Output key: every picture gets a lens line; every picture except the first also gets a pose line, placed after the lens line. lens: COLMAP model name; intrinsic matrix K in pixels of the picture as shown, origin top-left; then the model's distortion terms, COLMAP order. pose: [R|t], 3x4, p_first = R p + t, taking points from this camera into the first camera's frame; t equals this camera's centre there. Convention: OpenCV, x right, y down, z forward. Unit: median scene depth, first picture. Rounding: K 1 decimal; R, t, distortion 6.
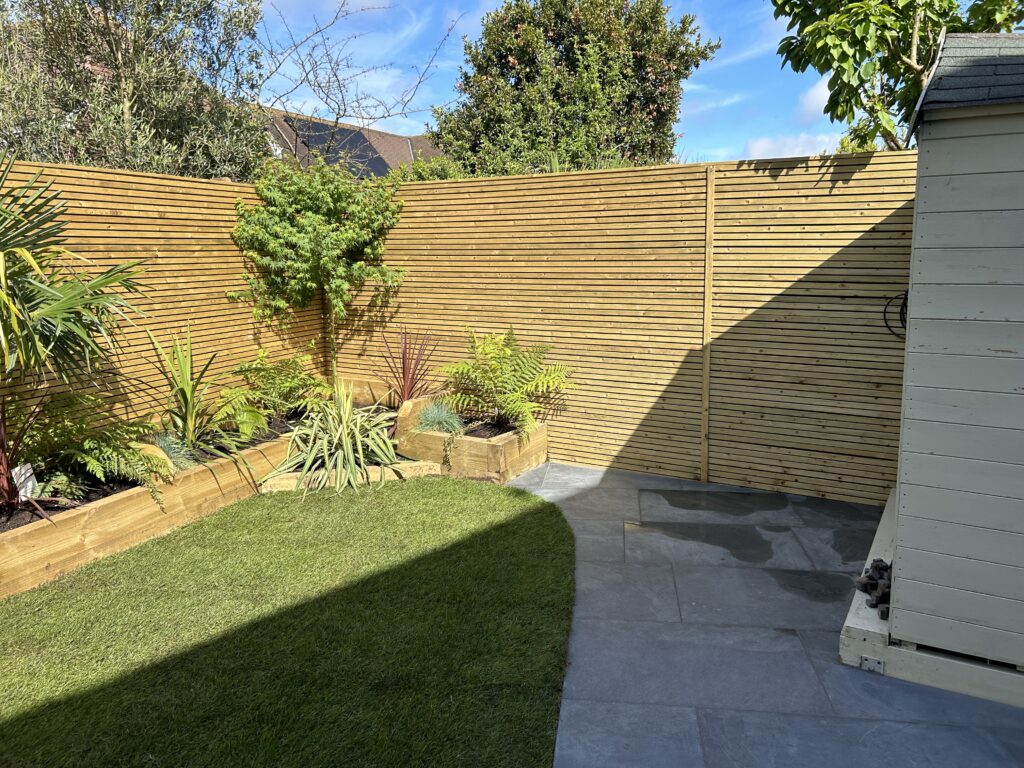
lens RADIAL K [[770.2, 0, 519.2], [0, 770.2, 376.3], [0, 0, 1]] dist [0.071916, -0.088095]
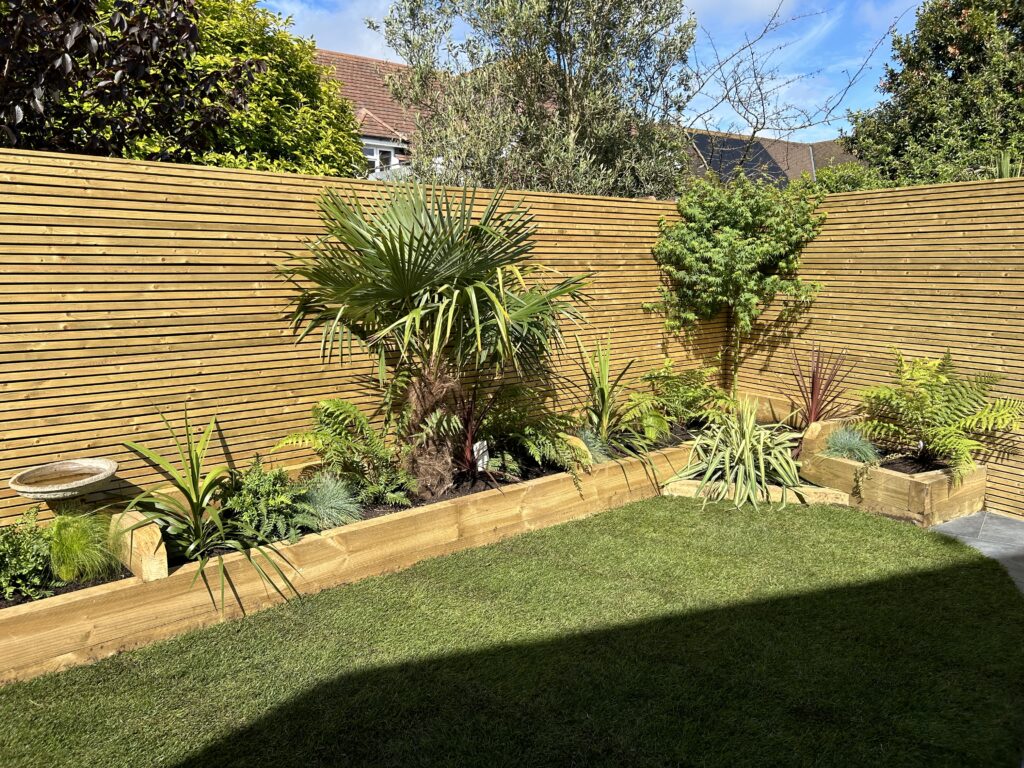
lens RADIAL K [[770.2, 0, 504.8], [0, 770.2, 373.0], [0, 0, 1]] dist [0.071916, -0.088095]
pose [[0.880574, 0.075725, -0.467819, -0.041727], [-0.084723, 0.996403, 0.001812, 0.001964], [0.466274, 0.038039, 0.883822, -0.029133]]
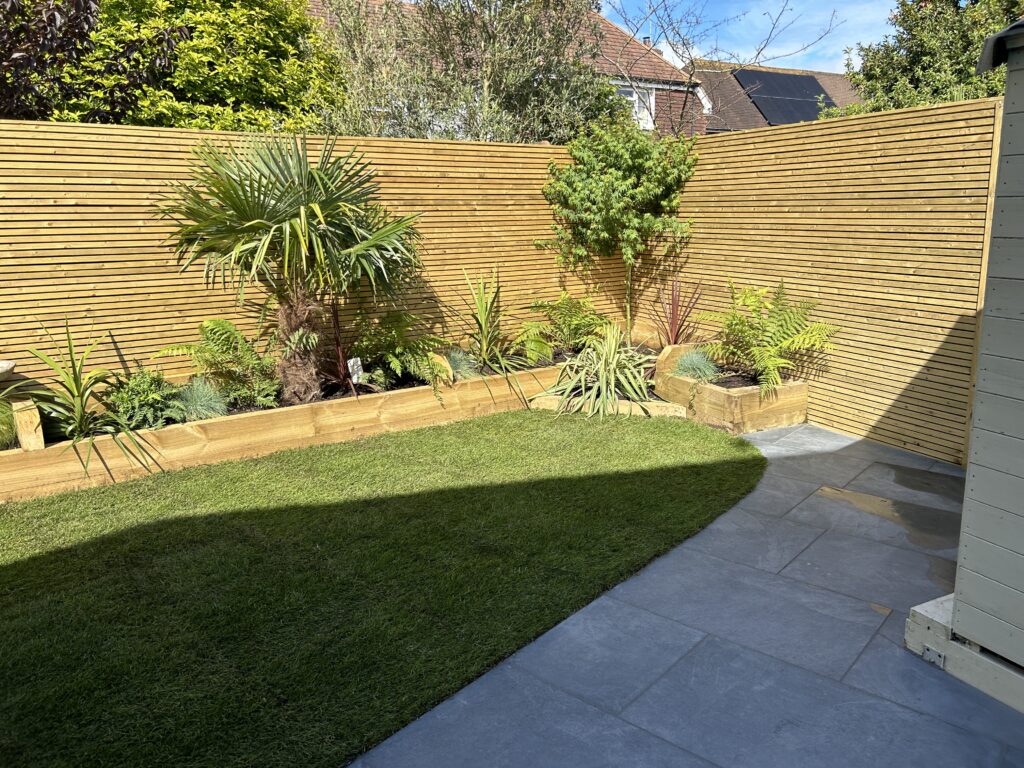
lens RADIAL K [[770.2, 0, 510.8], [0, 770.2, 374.3], [0, 0, 1]] dist [0.071916, -0.088095]
pose [[0.837355, 0.115129, -0.534398, 0.269074], [-0.085927, 0.993139, 0.079319, 0.005609], [0.539863, -0.020499, 0.841503, -0.017834]]
